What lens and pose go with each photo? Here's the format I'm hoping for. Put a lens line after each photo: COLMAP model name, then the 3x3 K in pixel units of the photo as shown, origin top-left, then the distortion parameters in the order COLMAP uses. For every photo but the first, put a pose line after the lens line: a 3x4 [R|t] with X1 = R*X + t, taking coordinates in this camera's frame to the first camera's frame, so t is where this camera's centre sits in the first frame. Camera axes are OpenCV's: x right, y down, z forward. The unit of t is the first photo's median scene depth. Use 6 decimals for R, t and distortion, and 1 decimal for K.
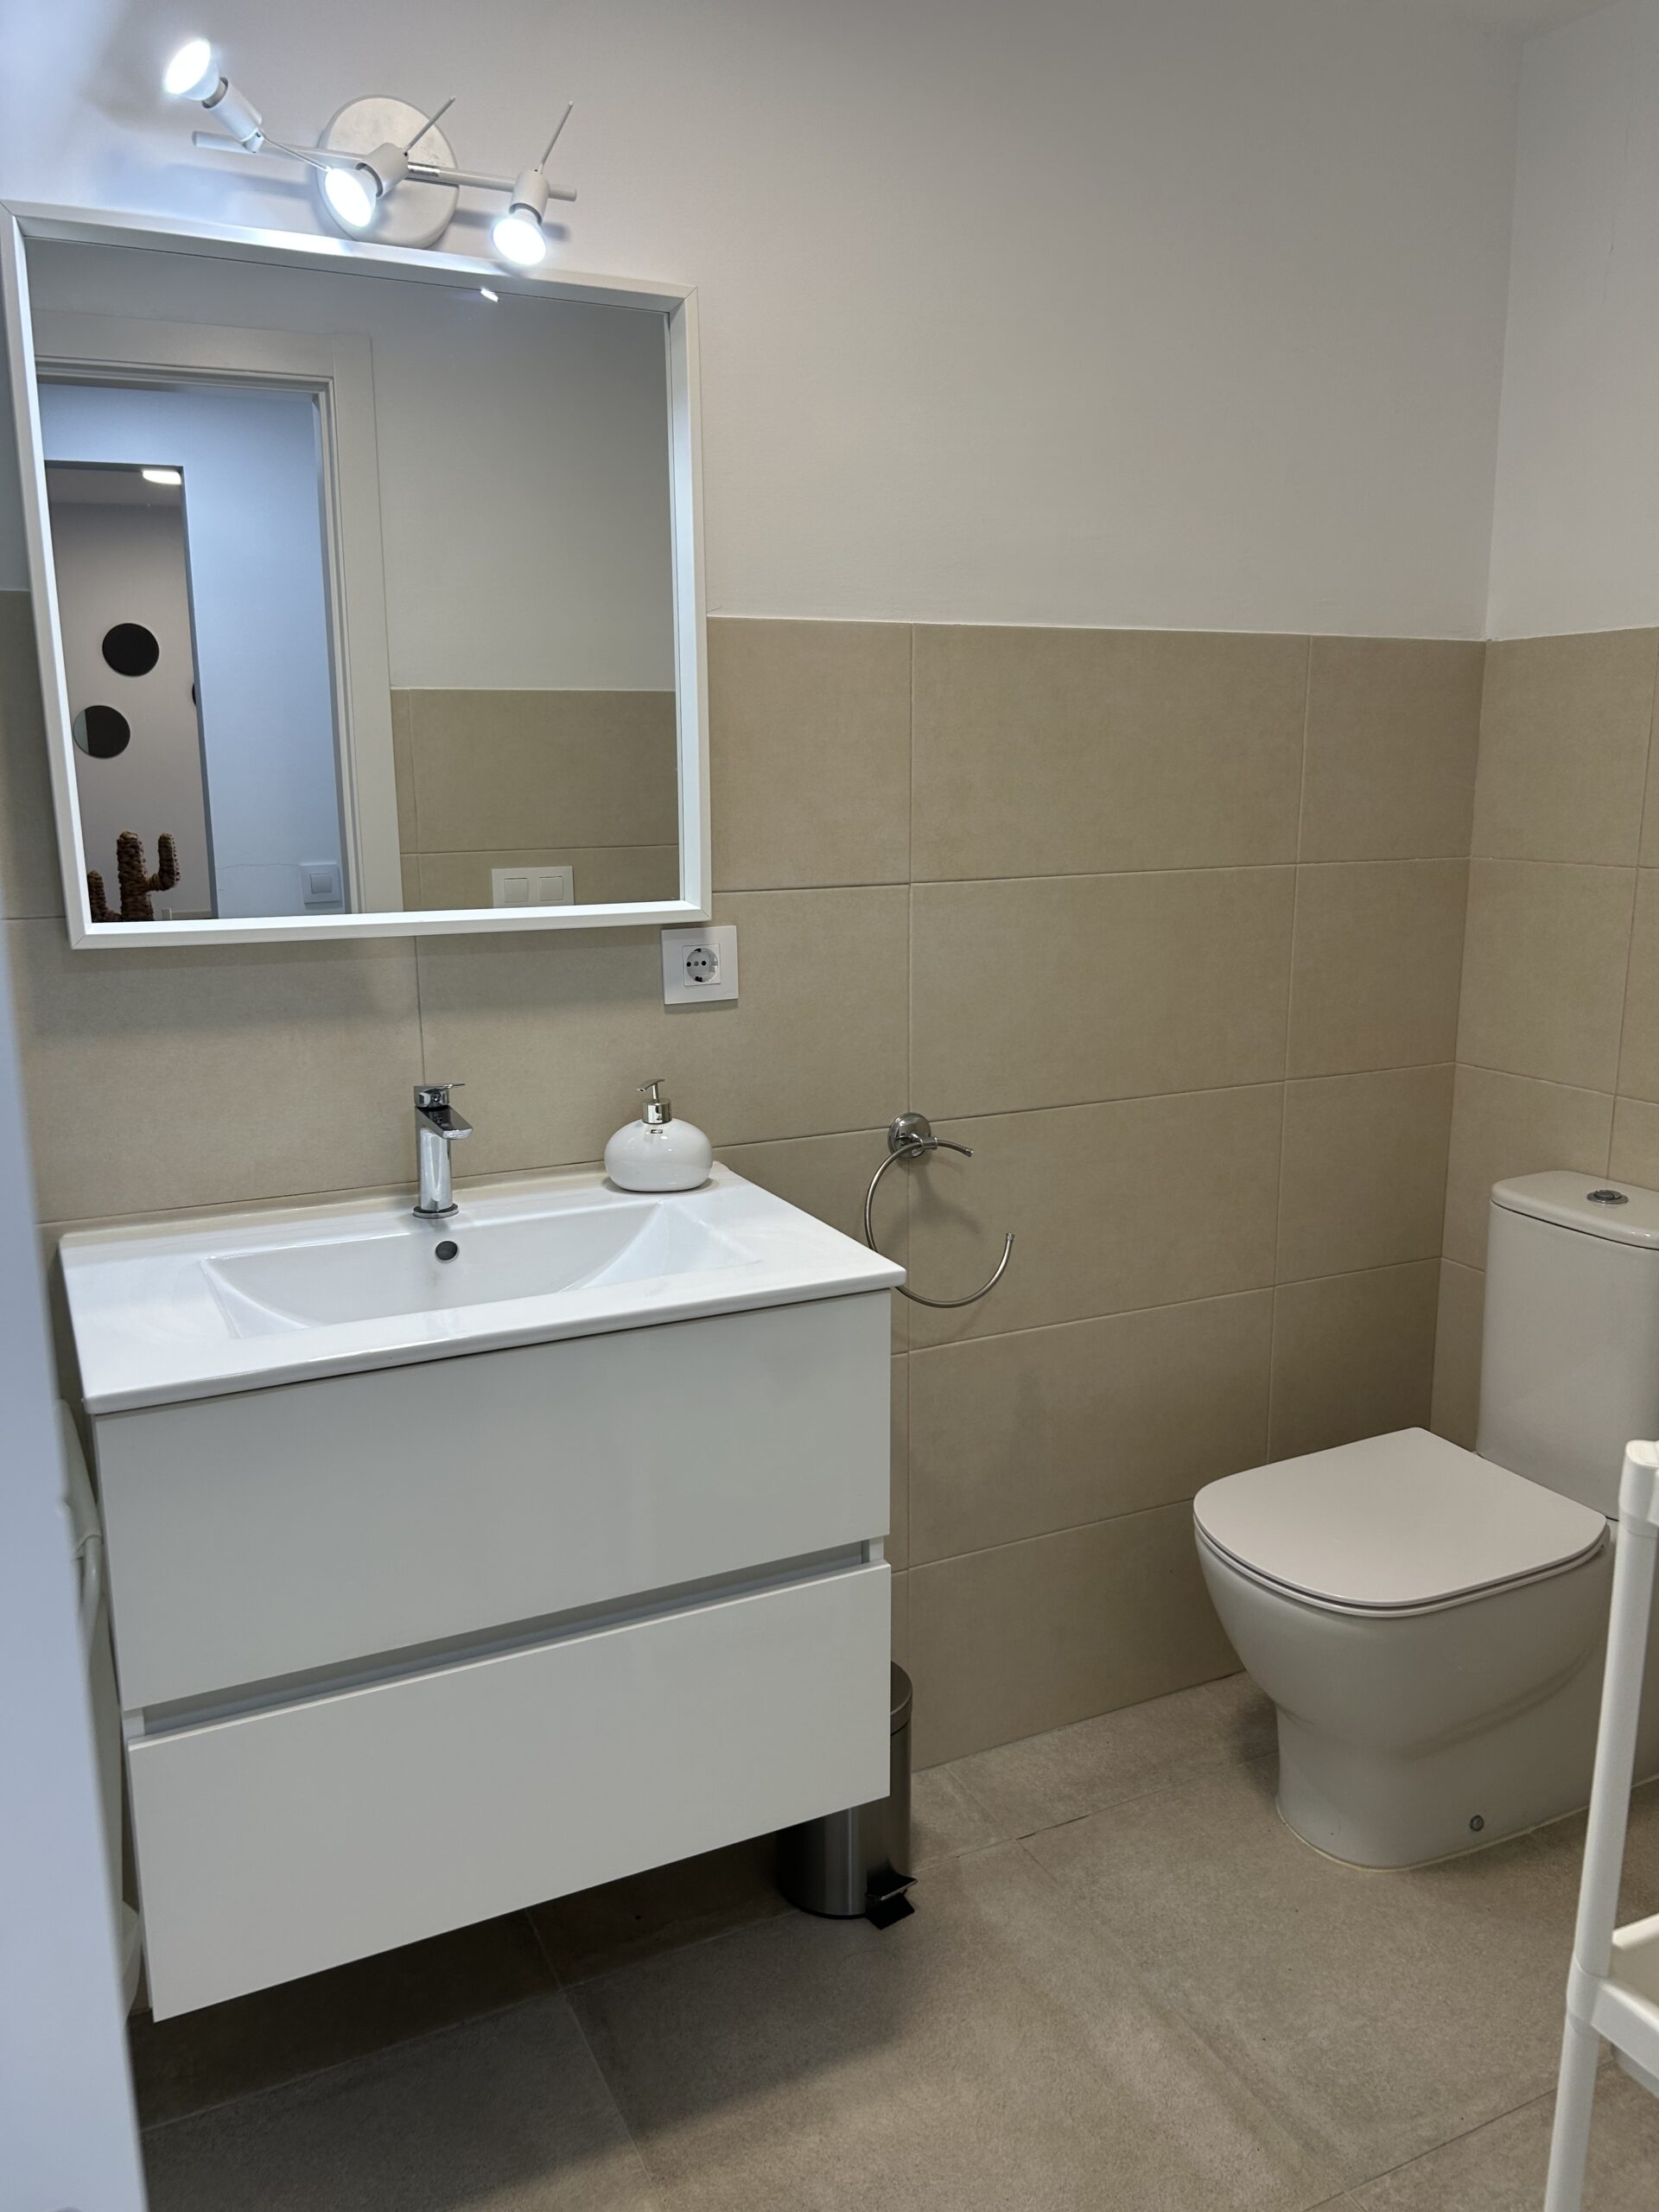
lens RADIAL K [[1671.8, 0, 828.9], [0, 1671.8, 1103.7], [0, 0, 1]] dist [0.026410, -0.032113]
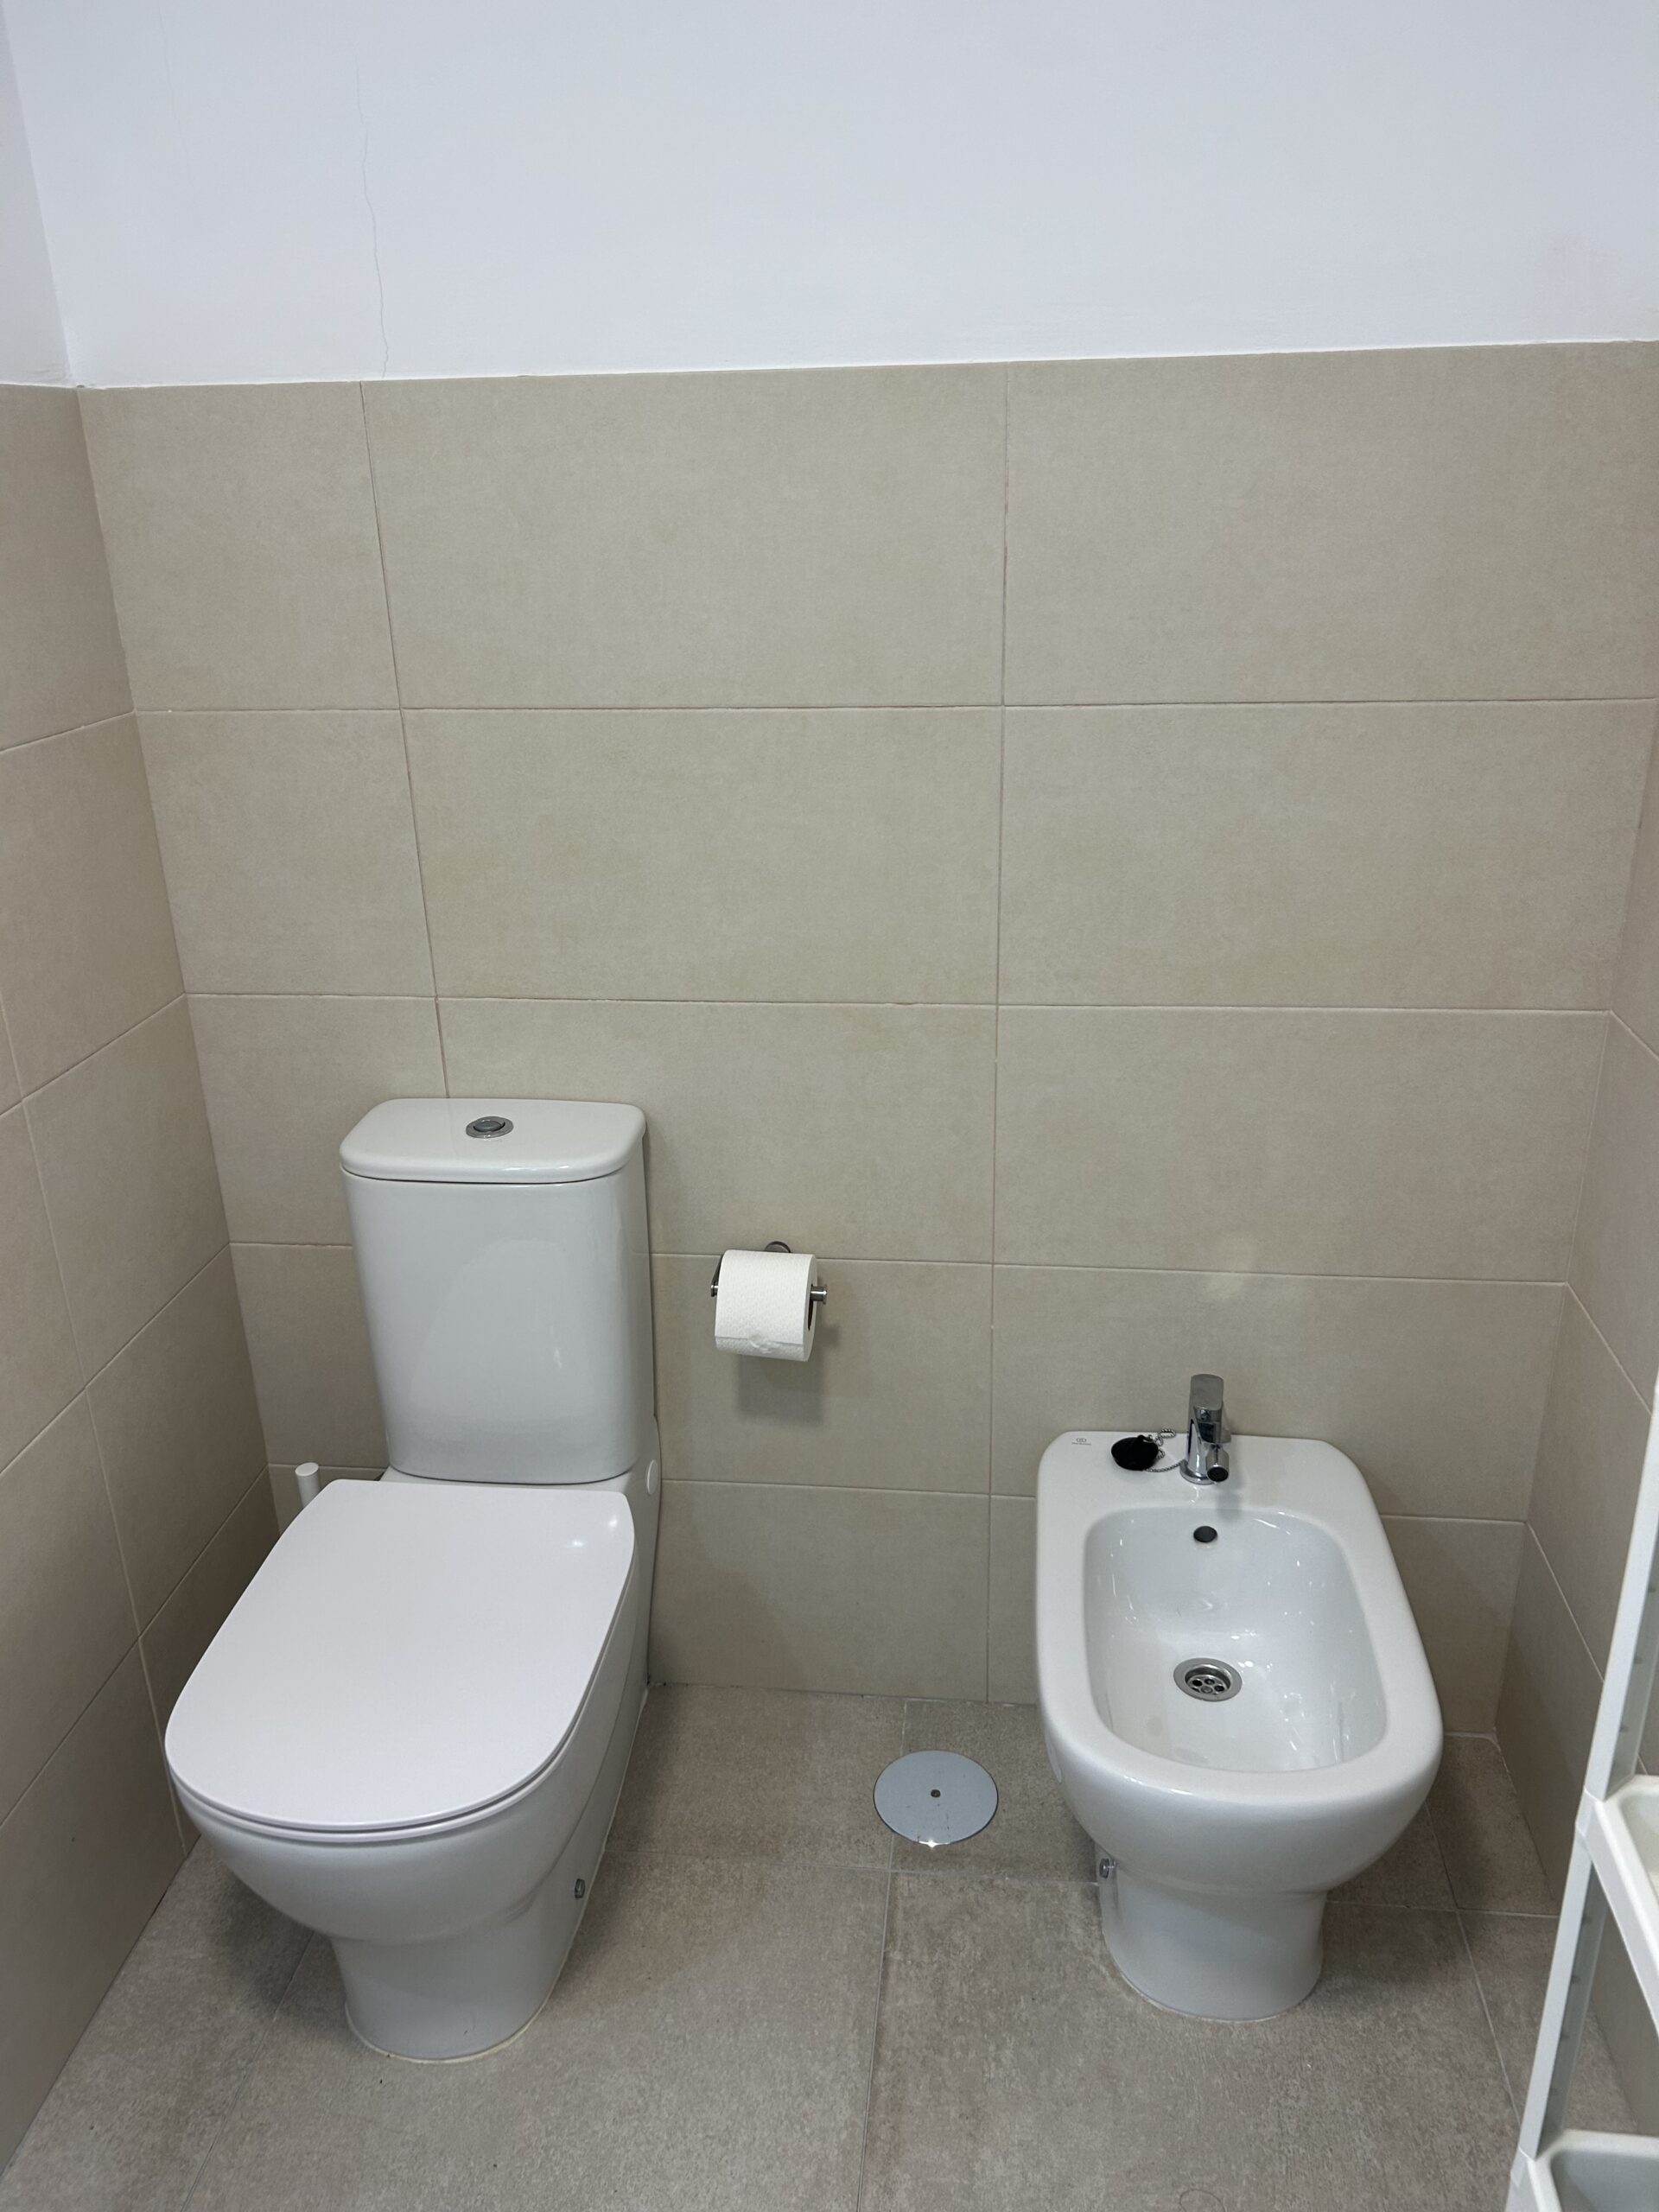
lens RADIAL K [[1671.8, 0, 834.3], [0, 1671.8, 1109.7], [0, 0, 1]] dist [0.026410, -0.032113]
pose [[0.531941, -0.322376, 0.783015, -0.069428], [0.193369, 0.946508, 0.258323, -0.118426], [-0.824407, 0.013998, 0.565824, 0.376261]]
